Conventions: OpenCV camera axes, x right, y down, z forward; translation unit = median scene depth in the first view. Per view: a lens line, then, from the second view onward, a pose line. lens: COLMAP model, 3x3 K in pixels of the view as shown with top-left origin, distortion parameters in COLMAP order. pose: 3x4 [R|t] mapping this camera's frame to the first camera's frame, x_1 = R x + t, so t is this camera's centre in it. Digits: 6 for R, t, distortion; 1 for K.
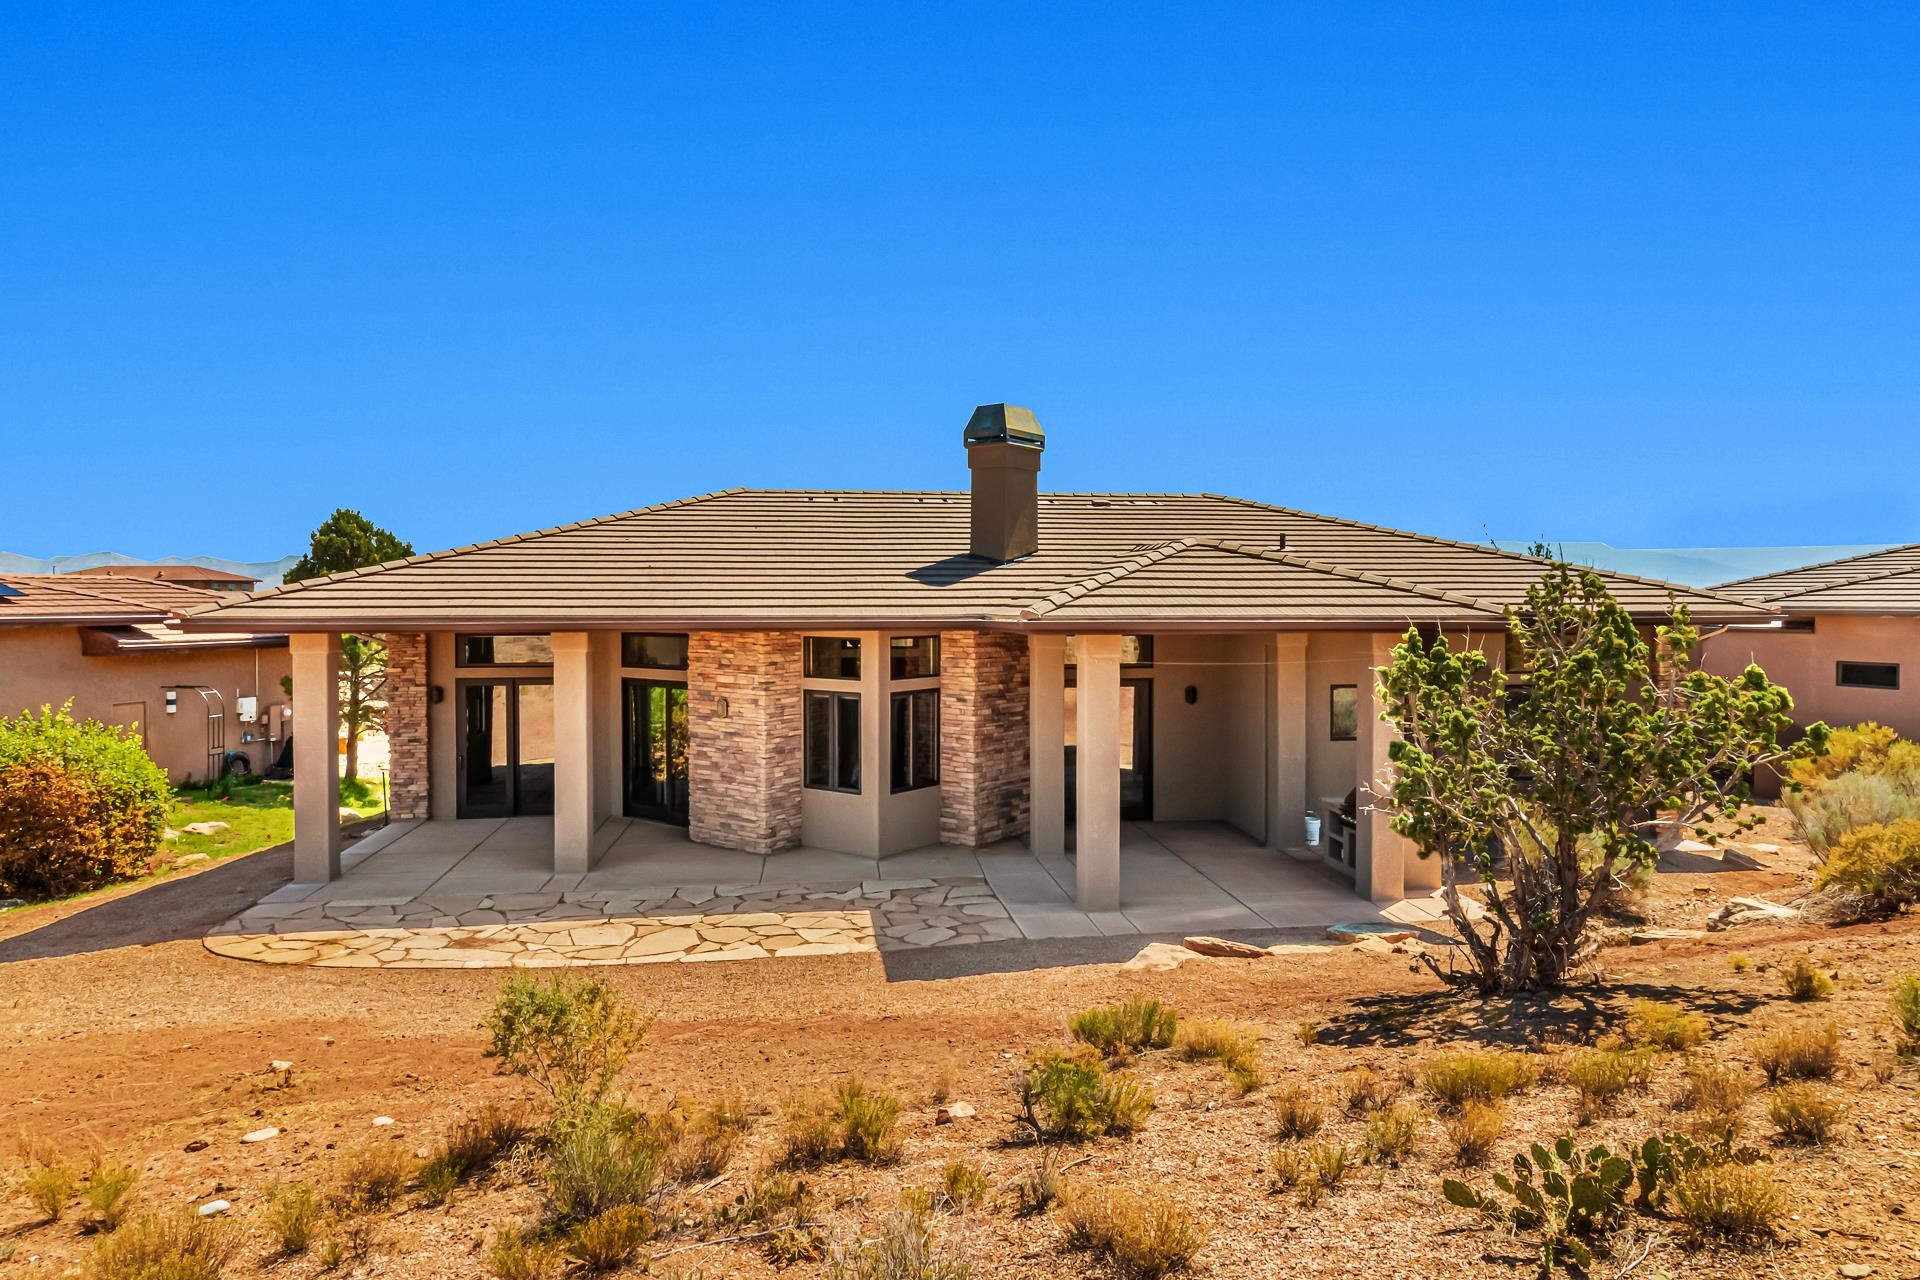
lens RADIAL K [[1214.9, 0, 958.5], [0, 1214.9, 632.0], [0, 0, 1]] dist [0.000153, -0.000053]
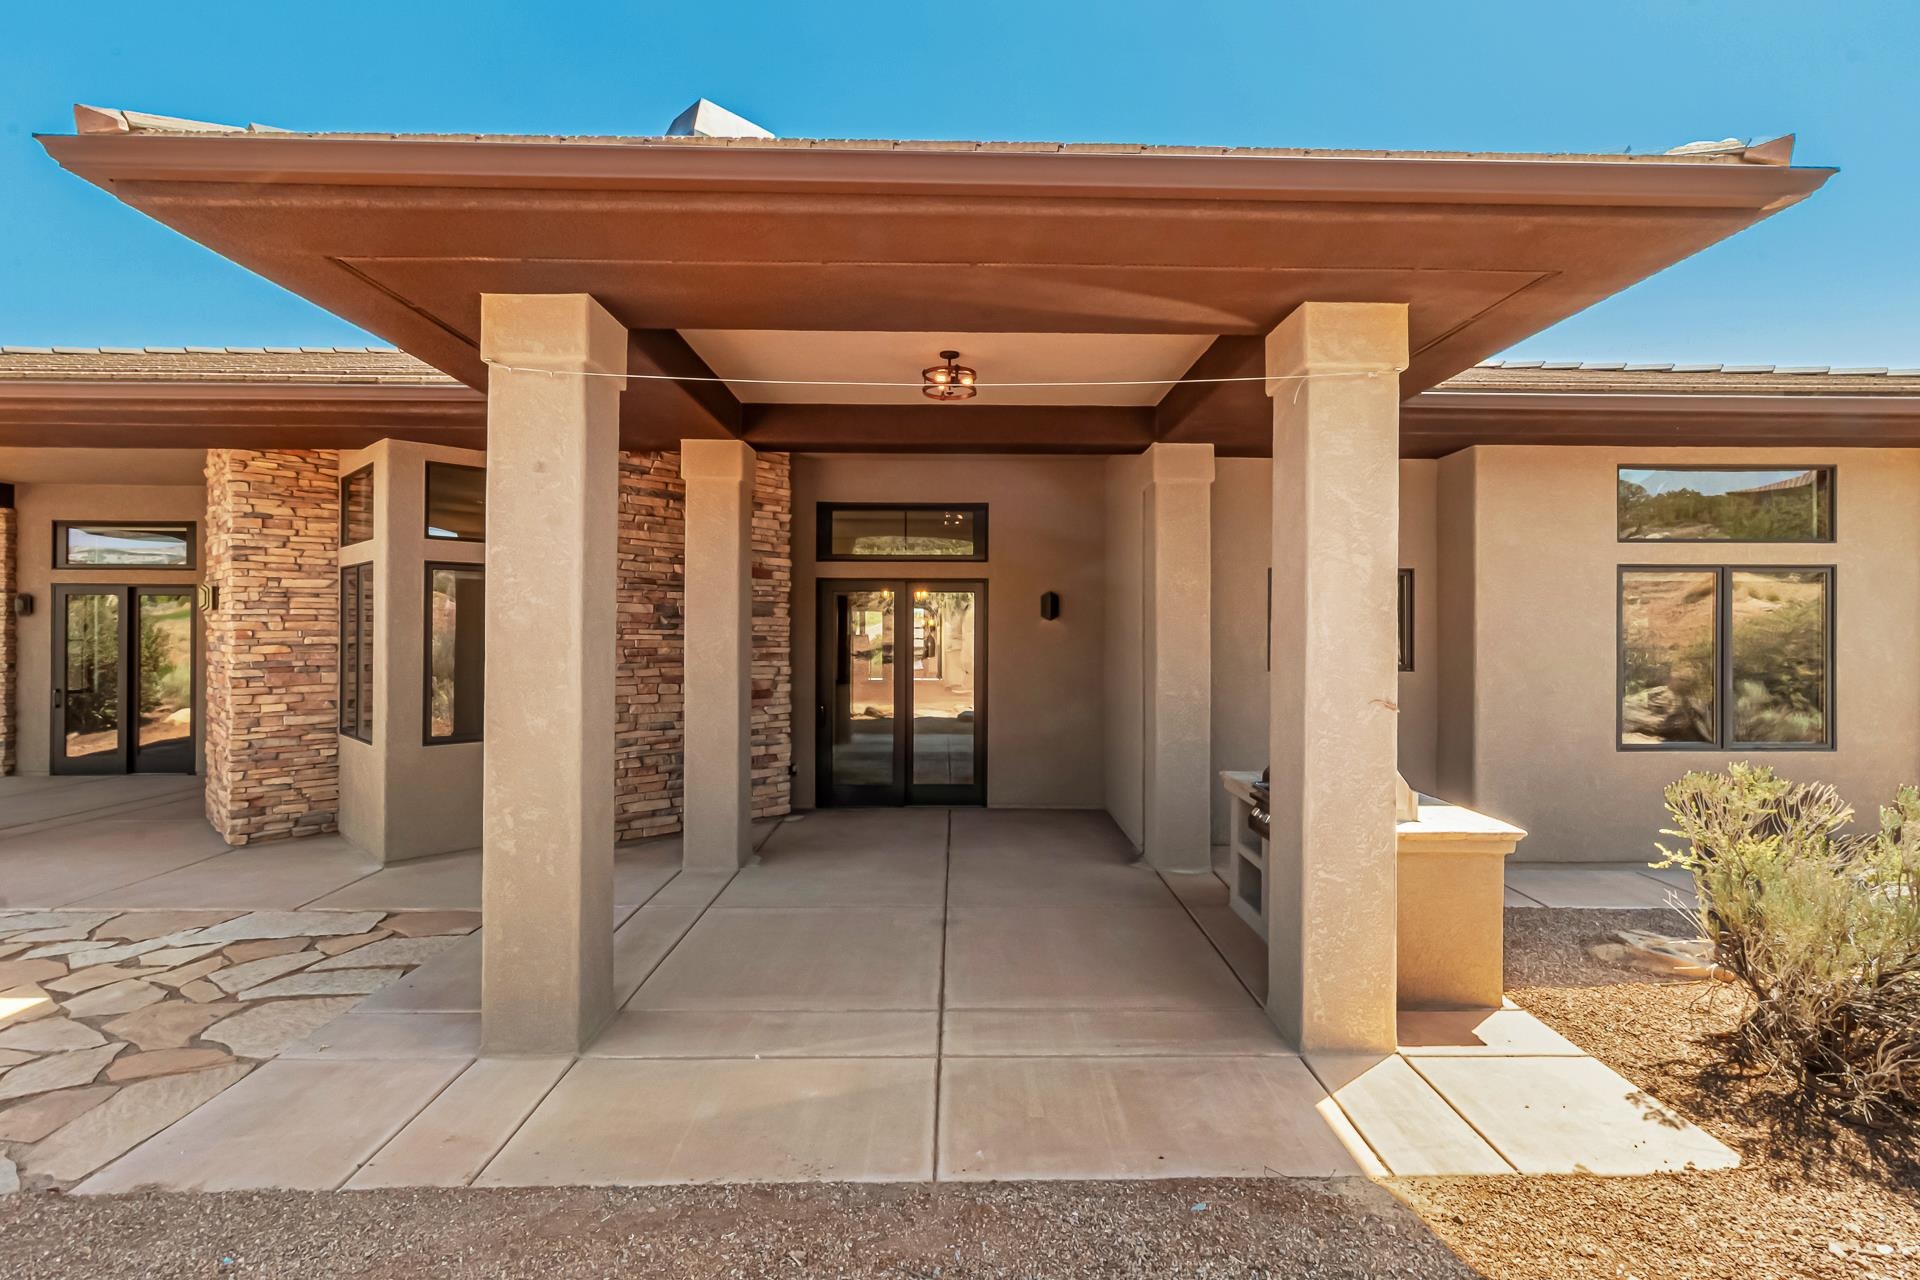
lens RADIAL K [[882.6, 0, 965.3], [0, 882.6, 636.1], [0, 0, 1]] dist [-0.002577, -0.000376]
pose [[0.991589, 0.005943, -0.129288, 0.231180], [-0.009503, 0.999592, -0.026935, 0.089182], [0.129076, 0.027937, 0.991241, 0.610217]]
